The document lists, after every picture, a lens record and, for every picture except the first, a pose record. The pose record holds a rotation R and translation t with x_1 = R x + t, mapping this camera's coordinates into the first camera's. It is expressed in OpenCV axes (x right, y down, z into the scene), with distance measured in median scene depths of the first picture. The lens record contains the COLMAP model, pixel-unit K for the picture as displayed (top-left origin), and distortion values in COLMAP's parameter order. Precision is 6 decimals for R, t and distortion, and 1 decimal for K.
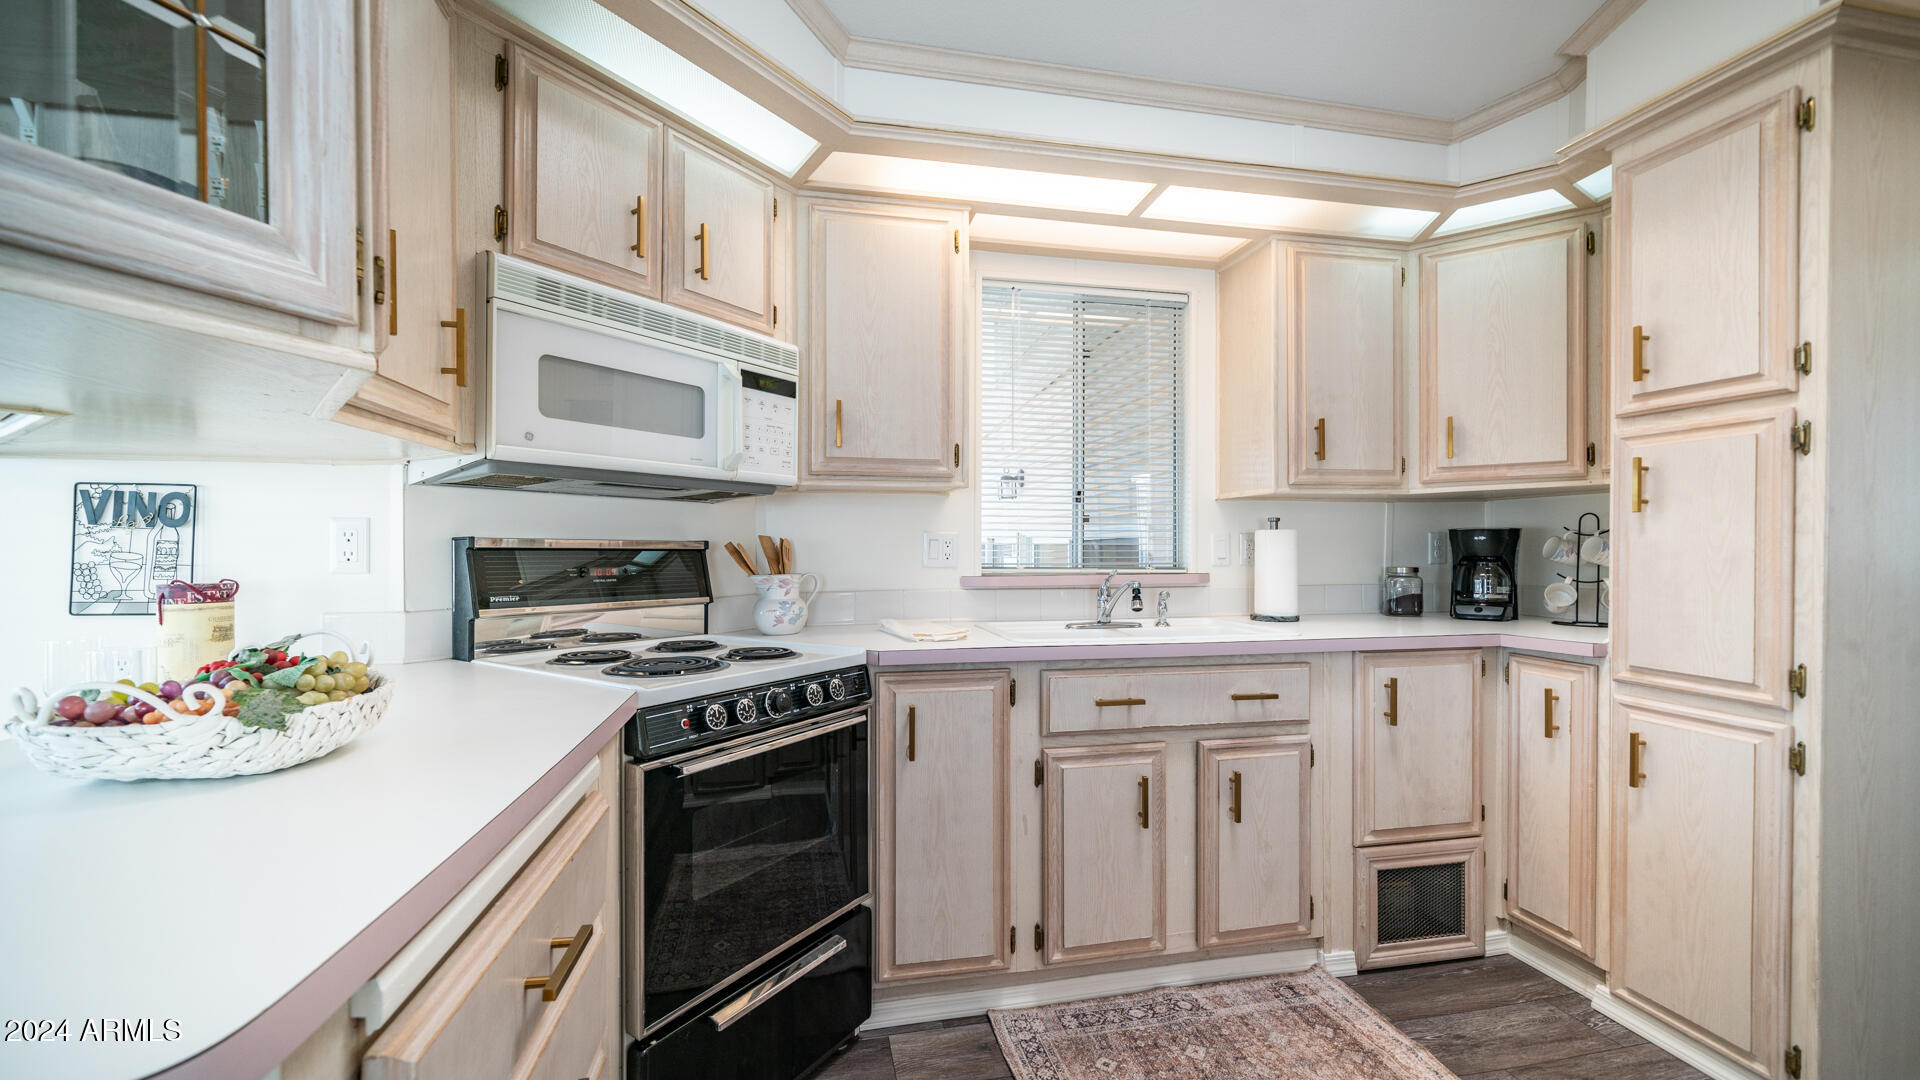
lens RADIAL K [[738.1, 0, 950.8], [0, 738.1, 550.8], [0, 0, 1]] dist [-0.002403, 0.000211]
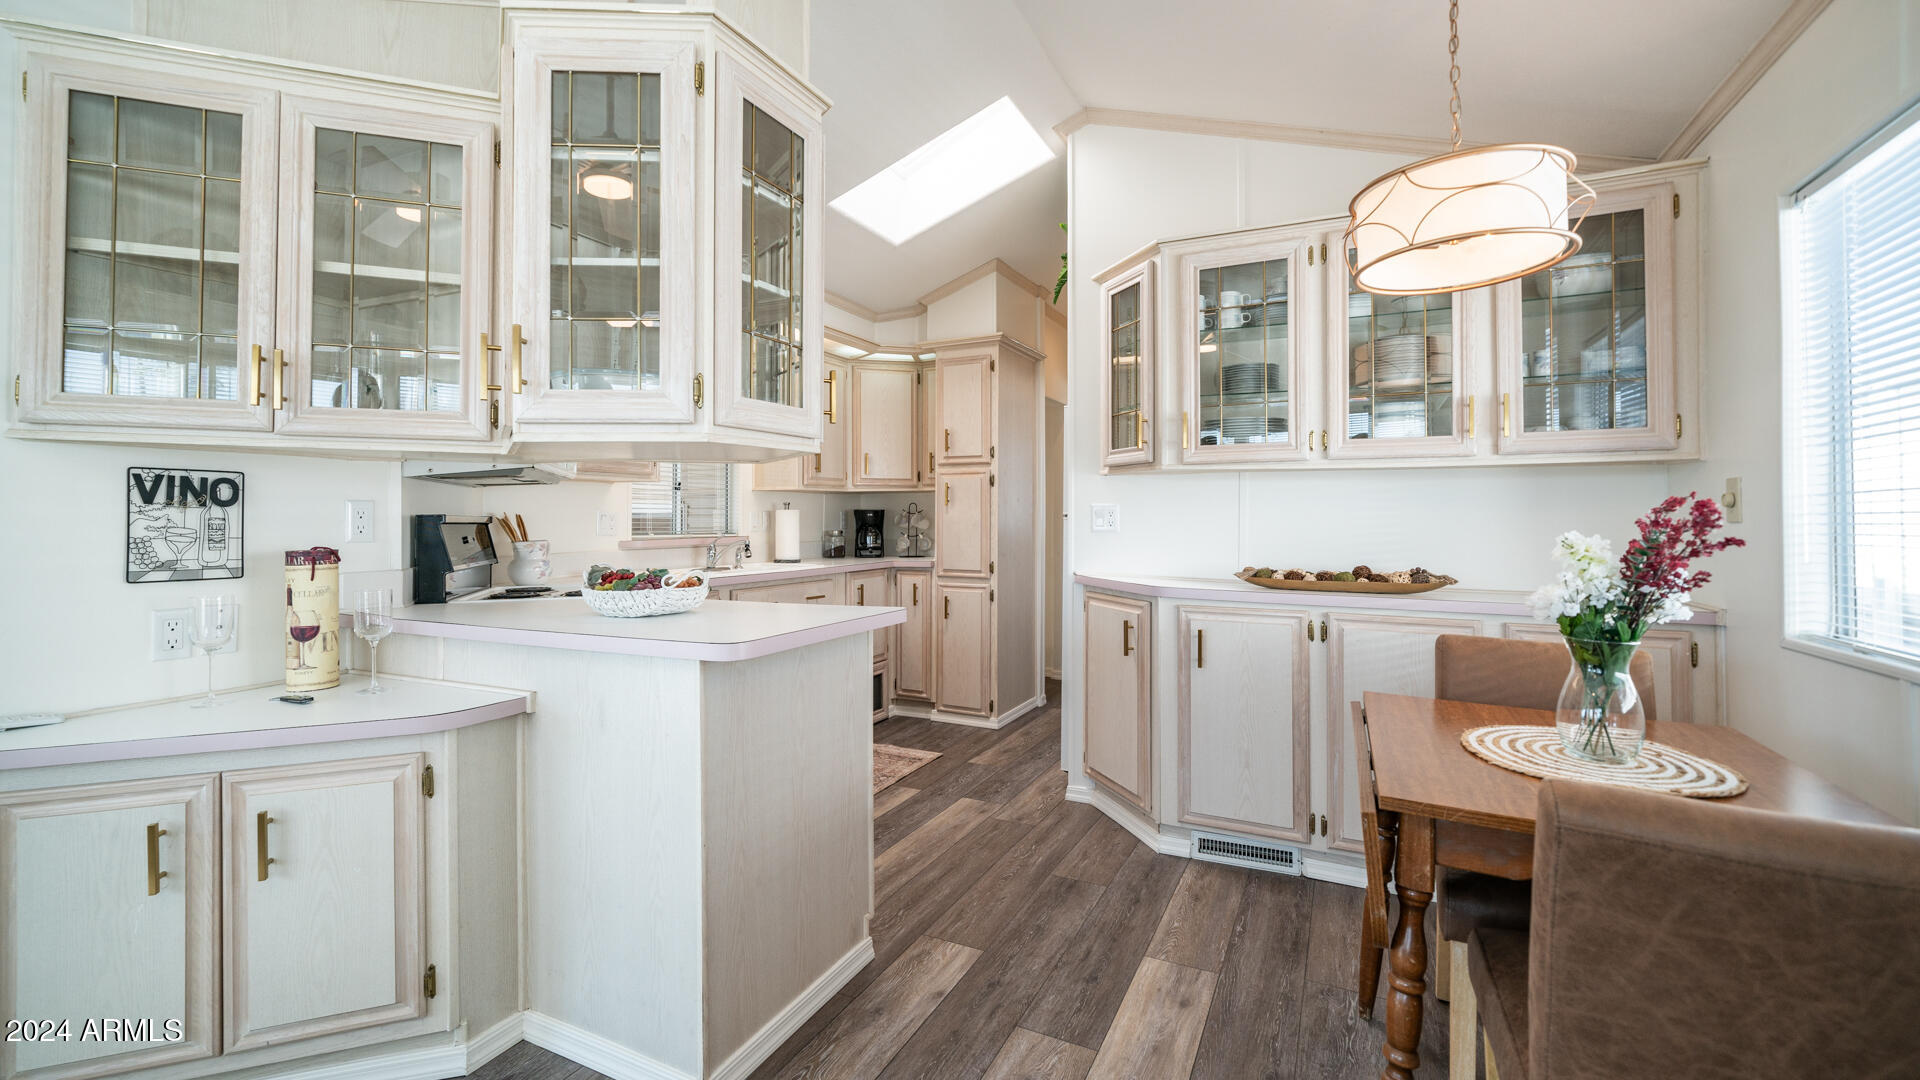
lens RADIAL K [[793.4, 0, 950.2], [0, 793.4, 507.3], [0, 0, 1]] dist [-0.001096, -0.000123]
pose [[0.617650, 0.009578, 0.786395, -1.067532], [0.004865, 0.999860, -0.015999, -0.003582], [-0.786438, 0.013707, 0.617517, -0.597235]]
